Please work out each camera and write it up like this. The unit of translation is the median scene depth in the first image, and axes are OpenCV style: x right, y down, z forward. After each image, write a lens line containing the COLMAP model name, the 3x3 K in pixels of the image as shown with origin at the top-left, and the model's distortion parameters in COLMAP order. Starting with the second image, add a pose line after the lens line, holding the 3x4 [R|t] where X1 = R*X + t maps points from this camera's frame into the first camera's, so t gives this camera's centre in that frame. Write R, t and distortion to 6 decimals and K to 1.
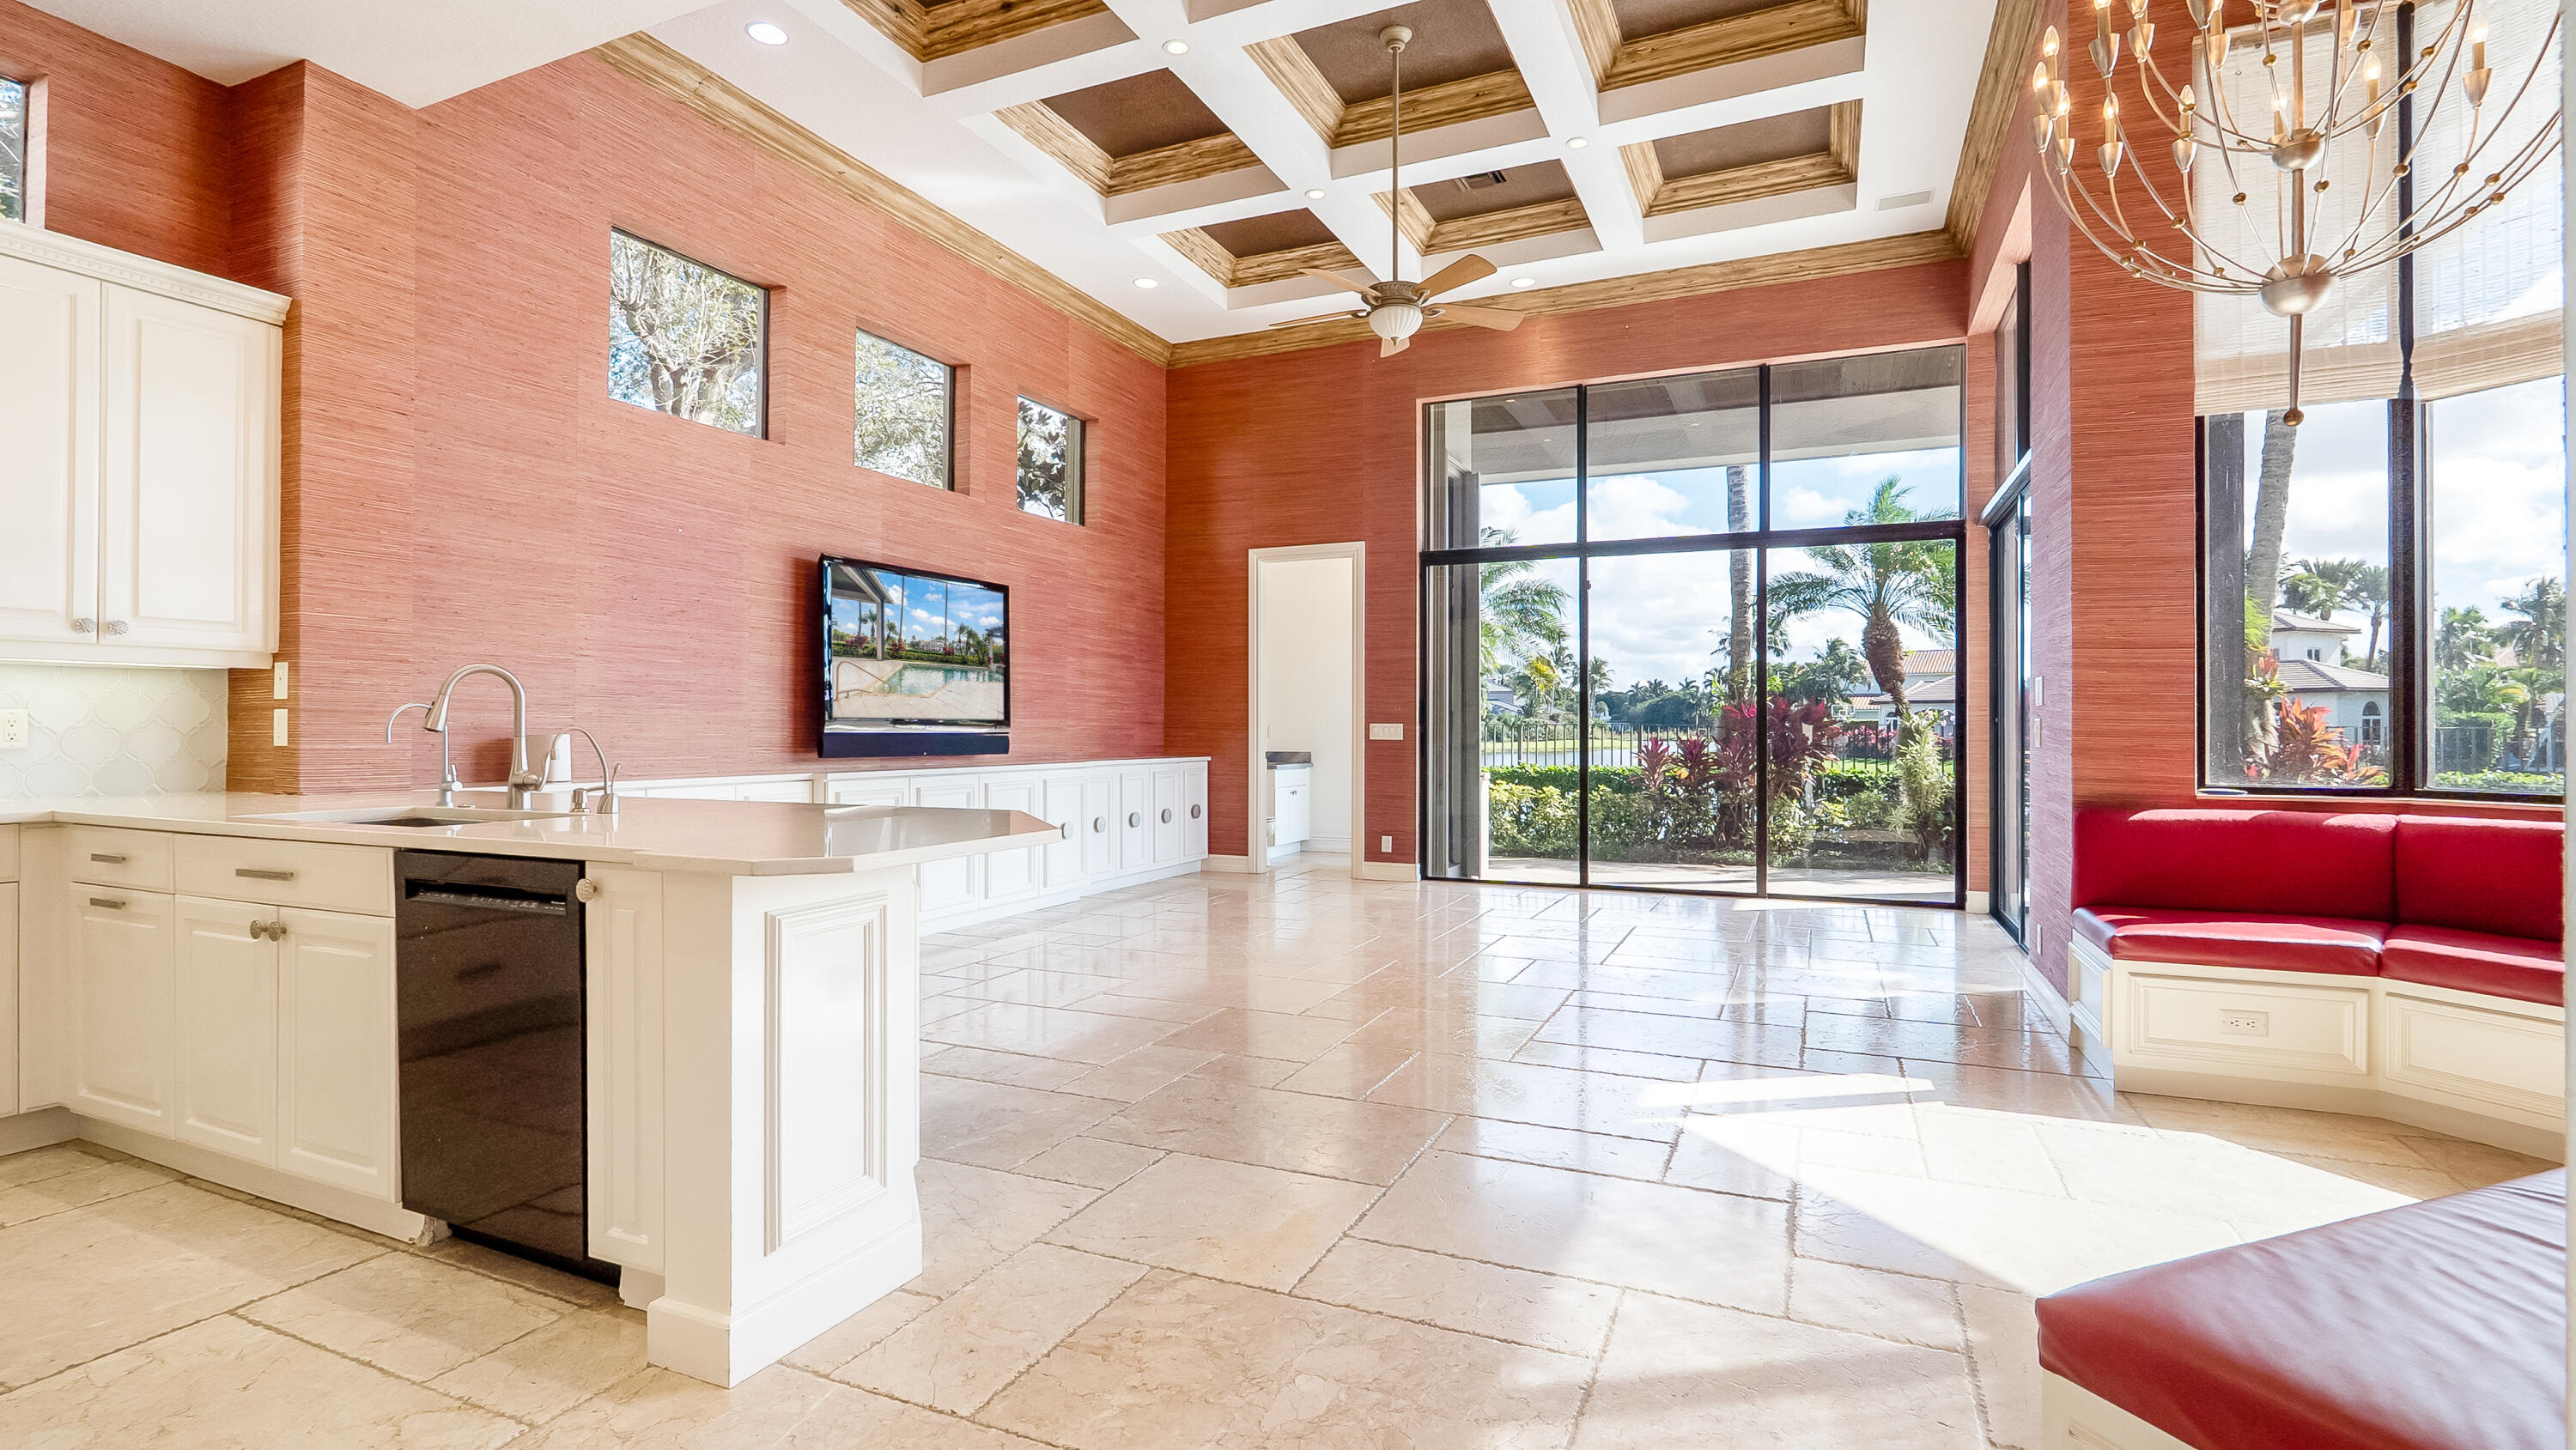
lens RADIAL K [[1202.6, 0, 1278.0], [0, 1202.6, 721.9], [0, 0, 1]] dist [-0.004967, 0.000016]
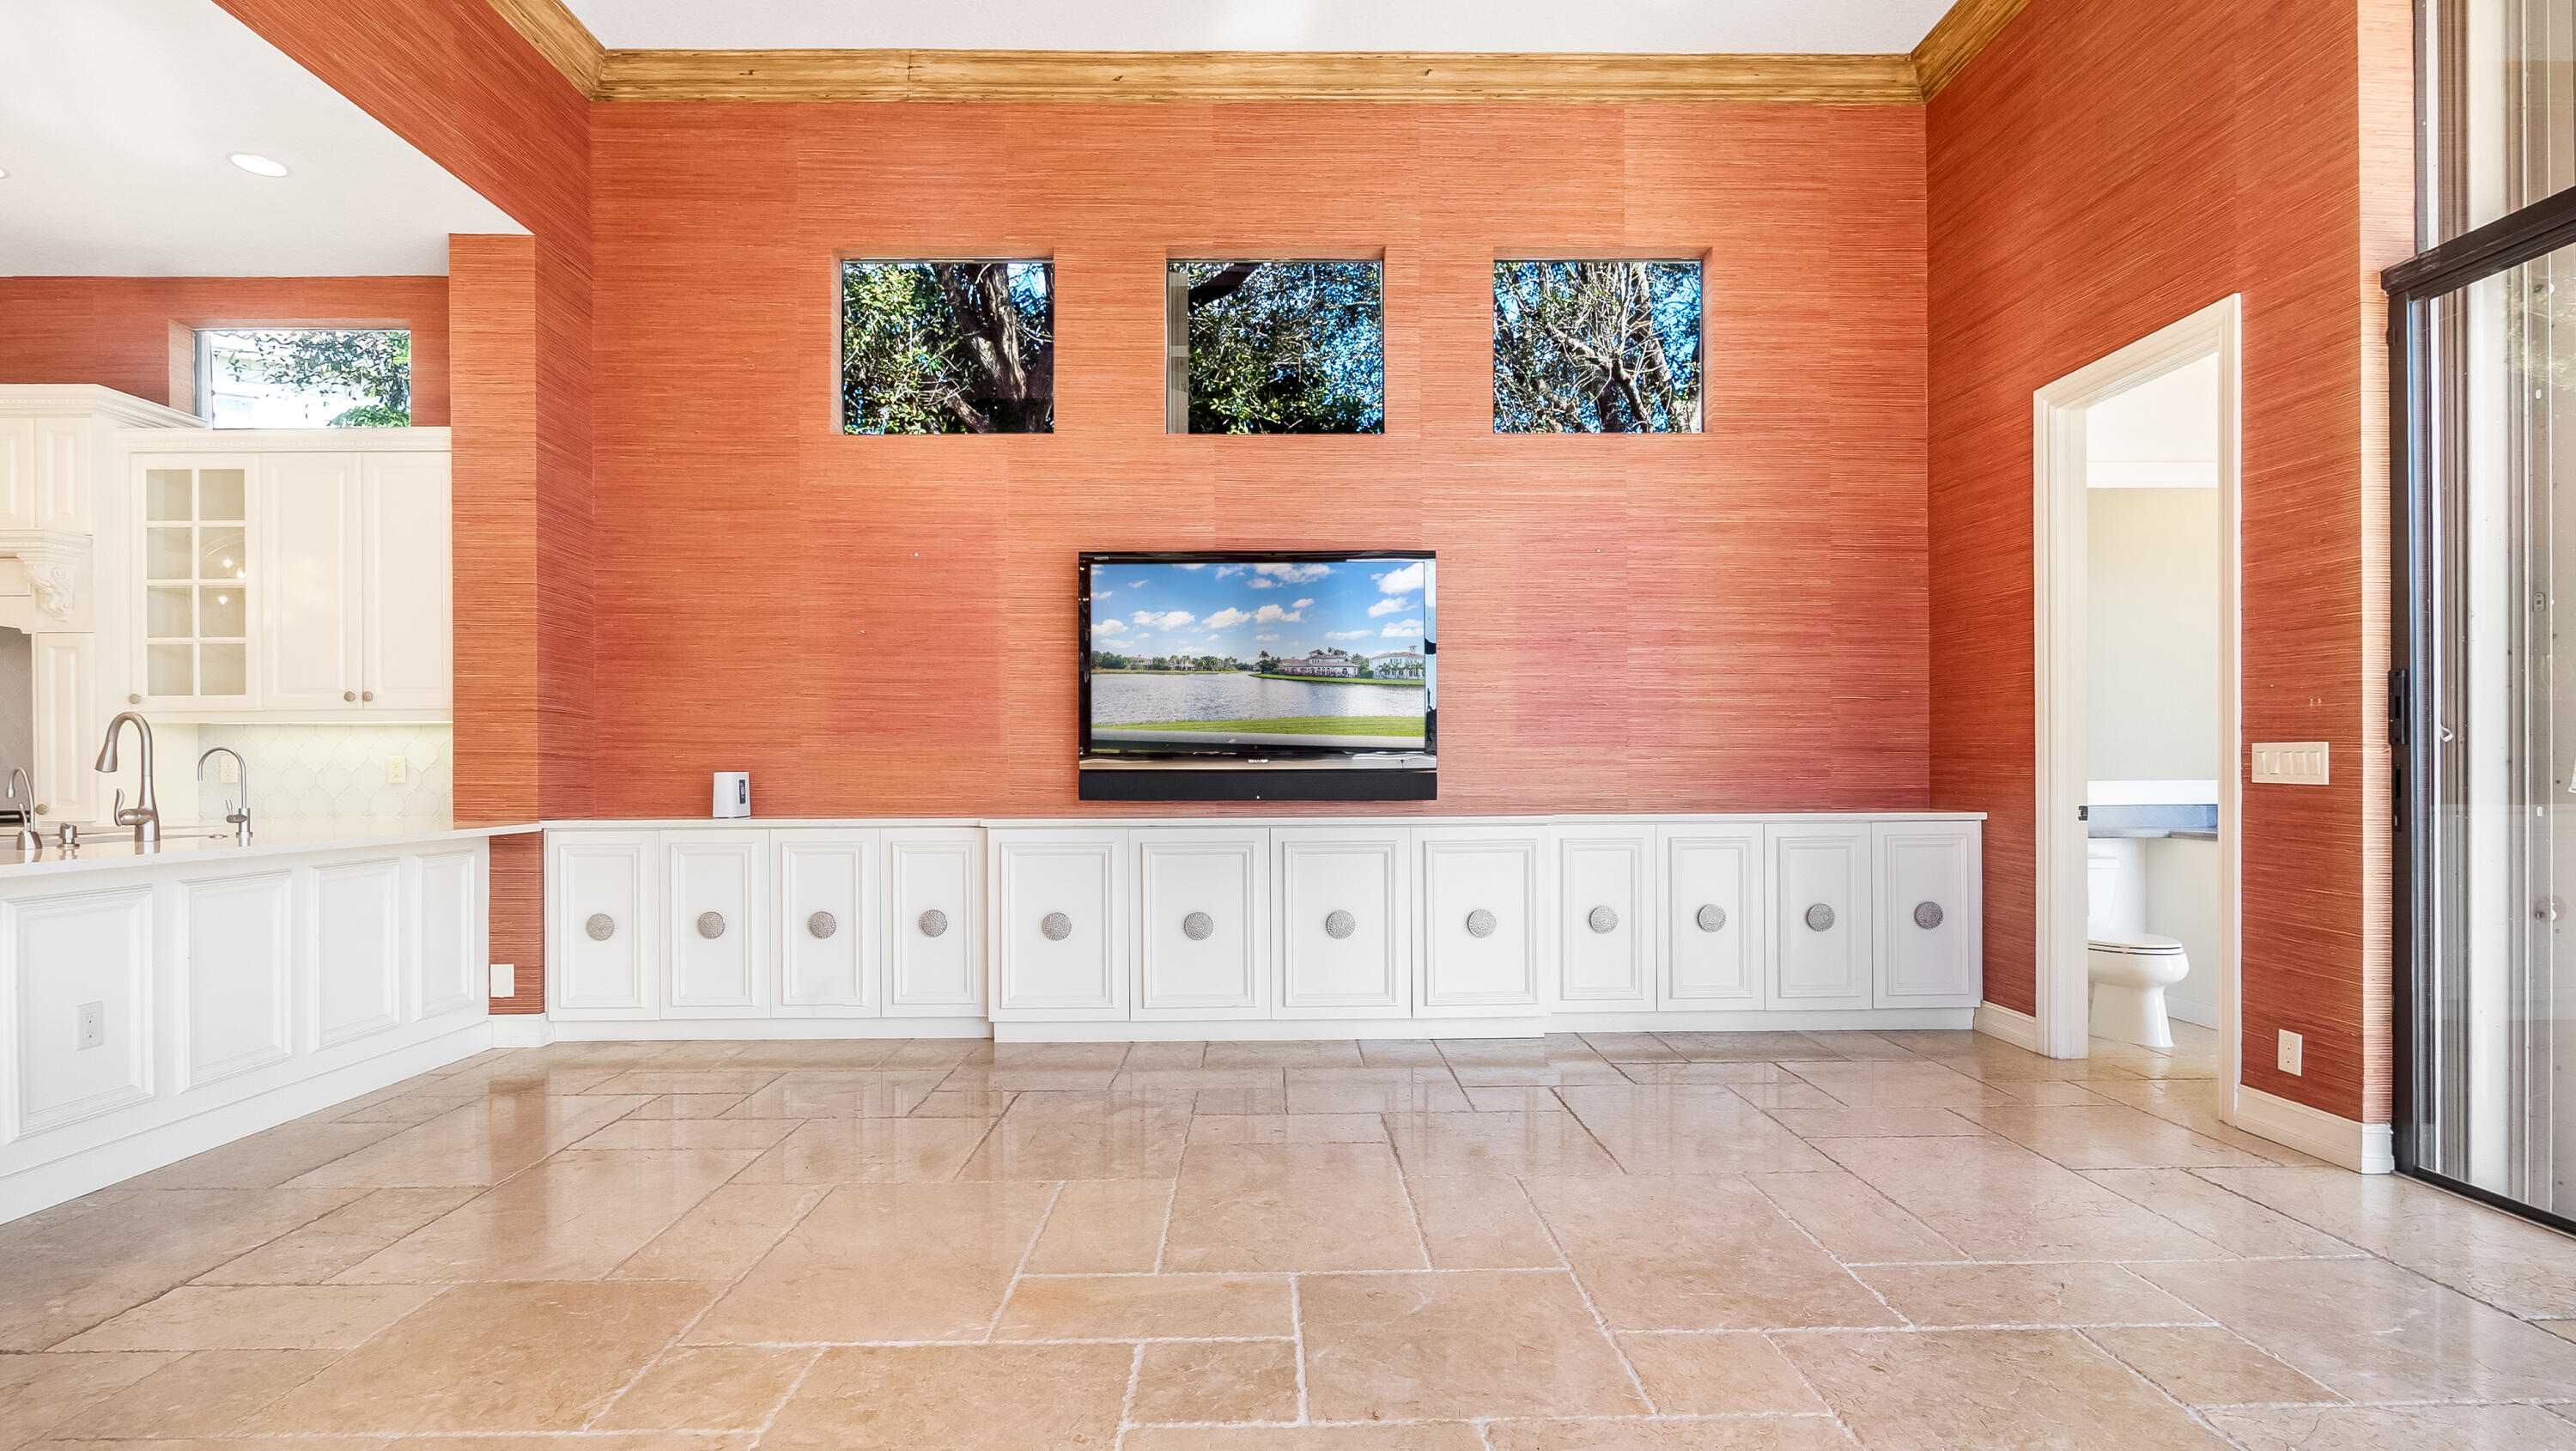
lens RADIAL K [[1202.7, 0, 1278.7], [0, 1202.7, 765.8], [0, 0, 1]] dist [-0.004967, 0.000016]
pose [[0.426817, -0.002805, -0.904334, 0.303357], [0.011379, 0.999933, 0.002269, 0.004541], [0.904266, -0.011259, 0.426820, 0.545682]]
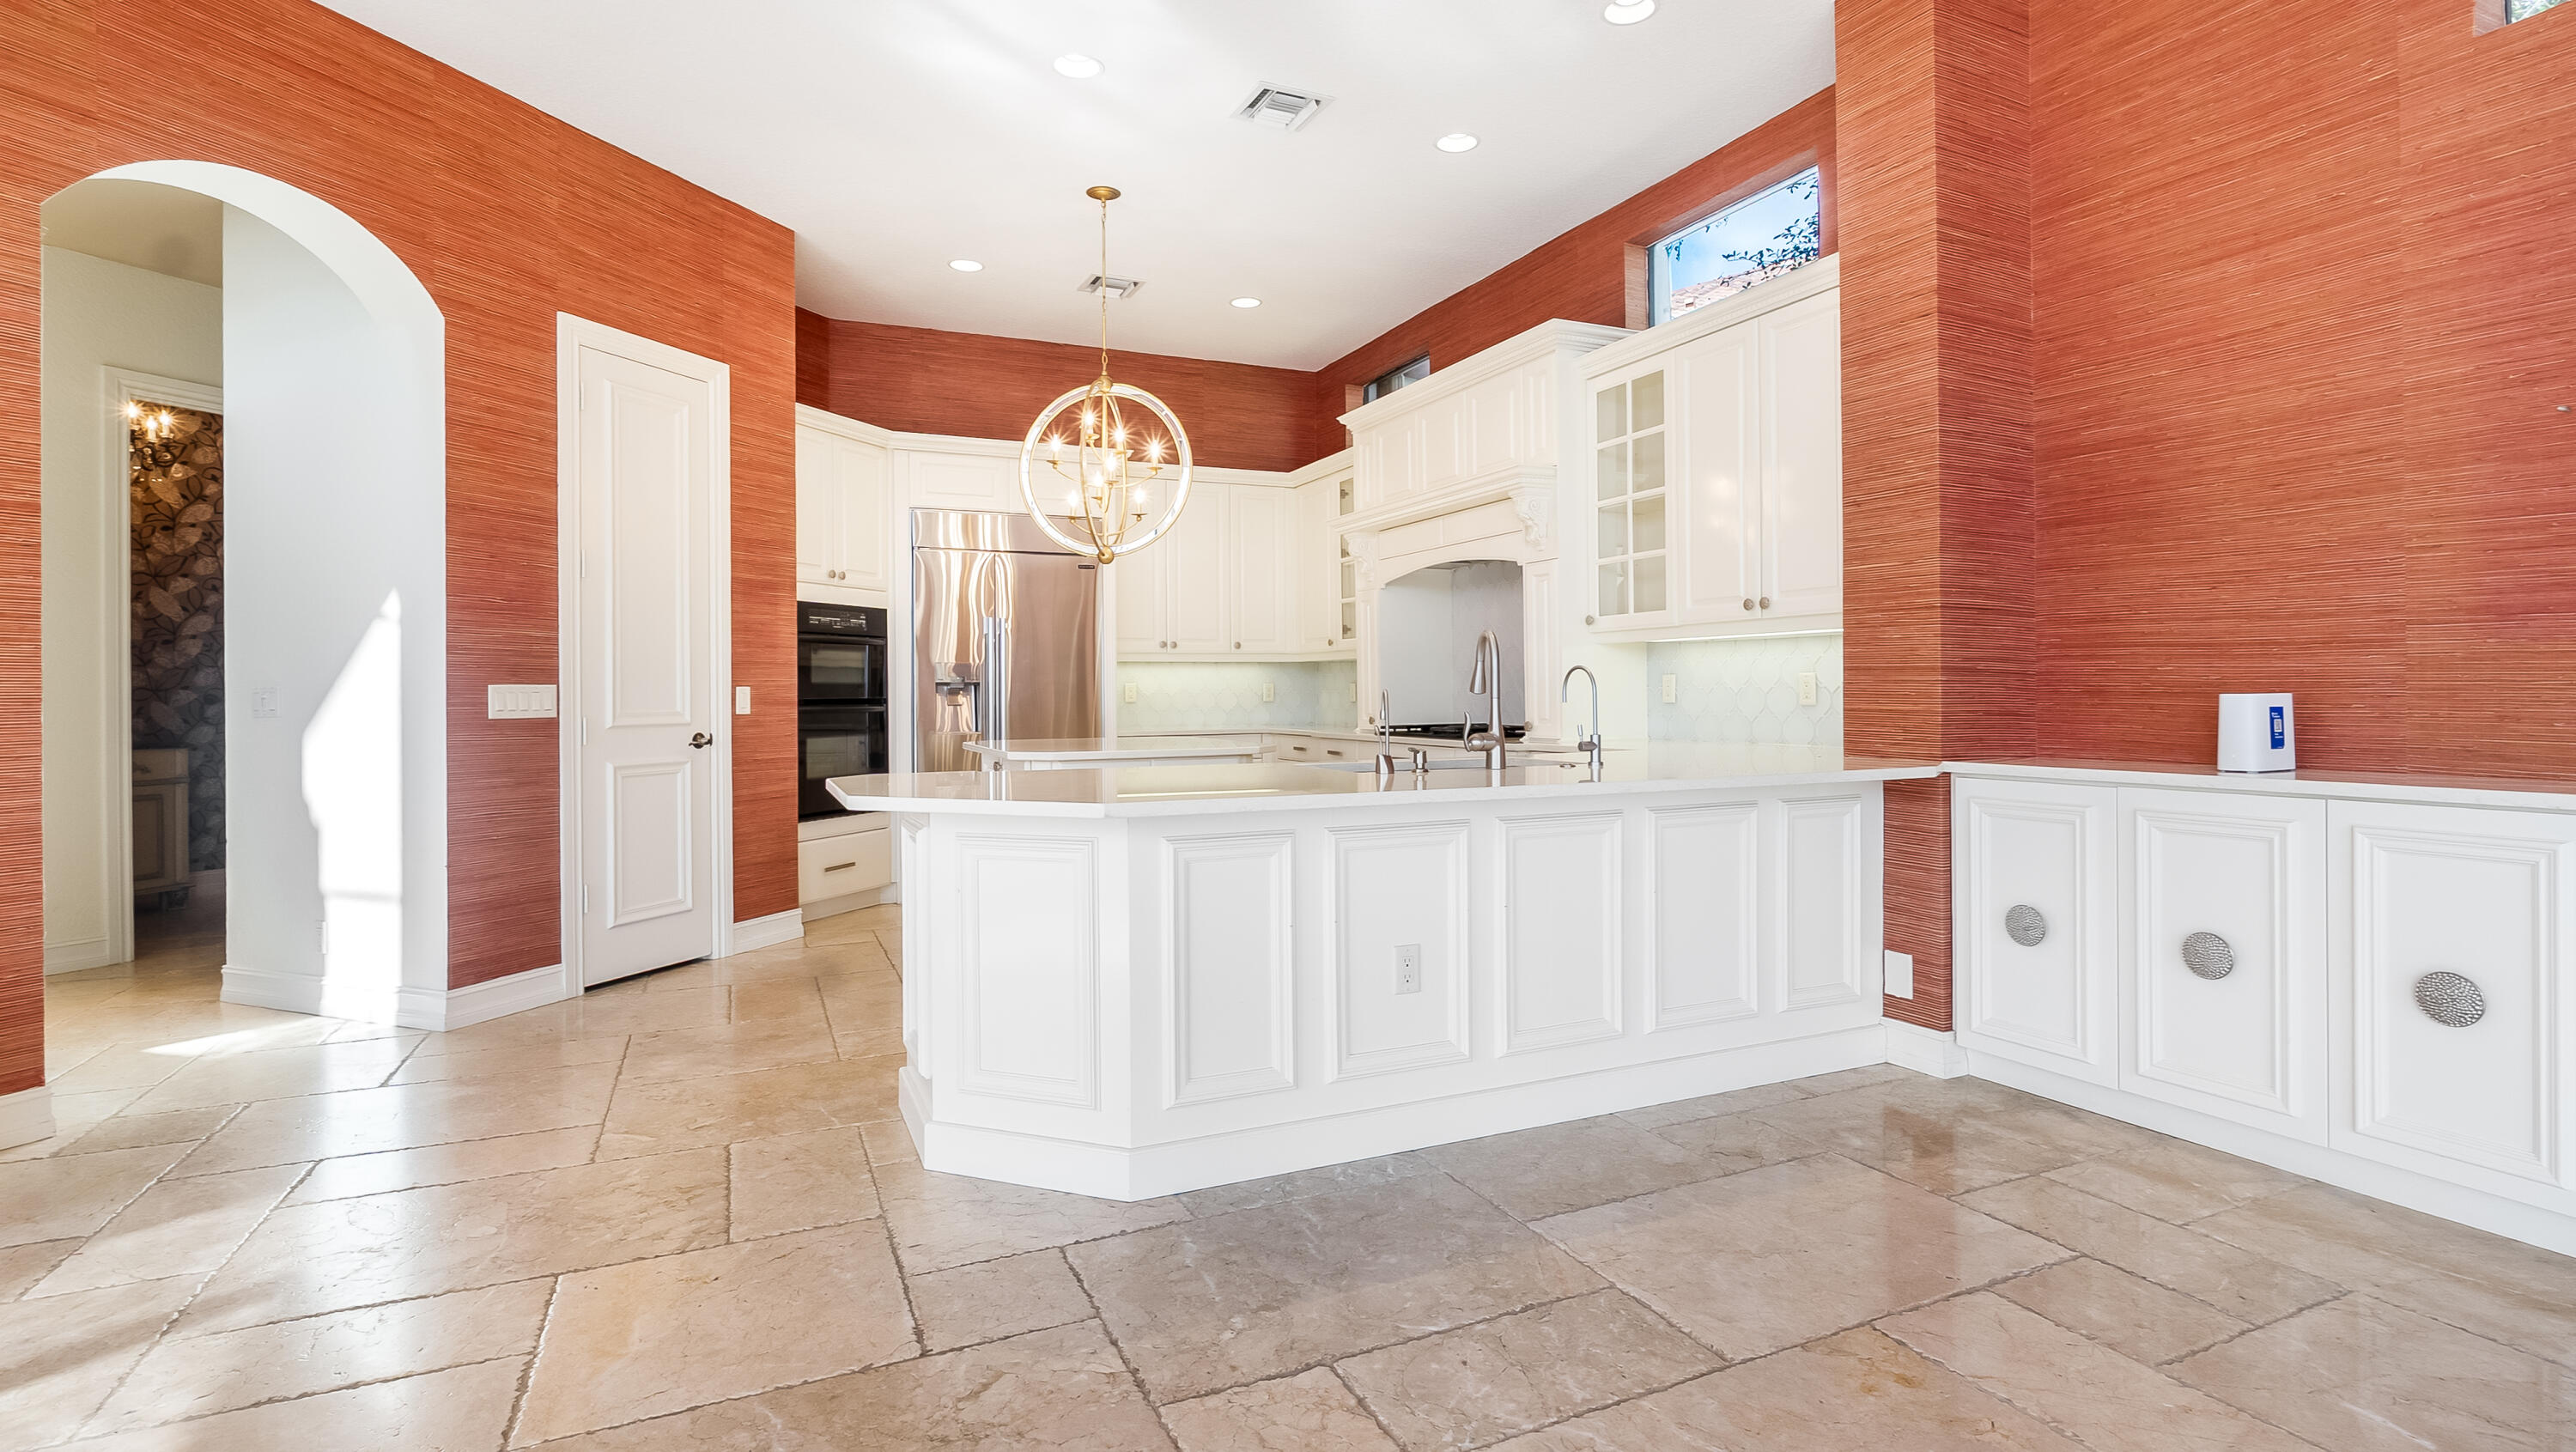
lens RADIAL K [[1216.4, 0, 1296.1], [0, 1216.4, 689.8], [0, 0, 1]] dist [-0.003041, 0.000934]
pose [[-0.653614, 0.003102, -0.756822, 0.098639], [0.012748, 0.999895, -0.006910, 0.003708], [0.756721, -0.014164, -0.653585, 0.573691]]
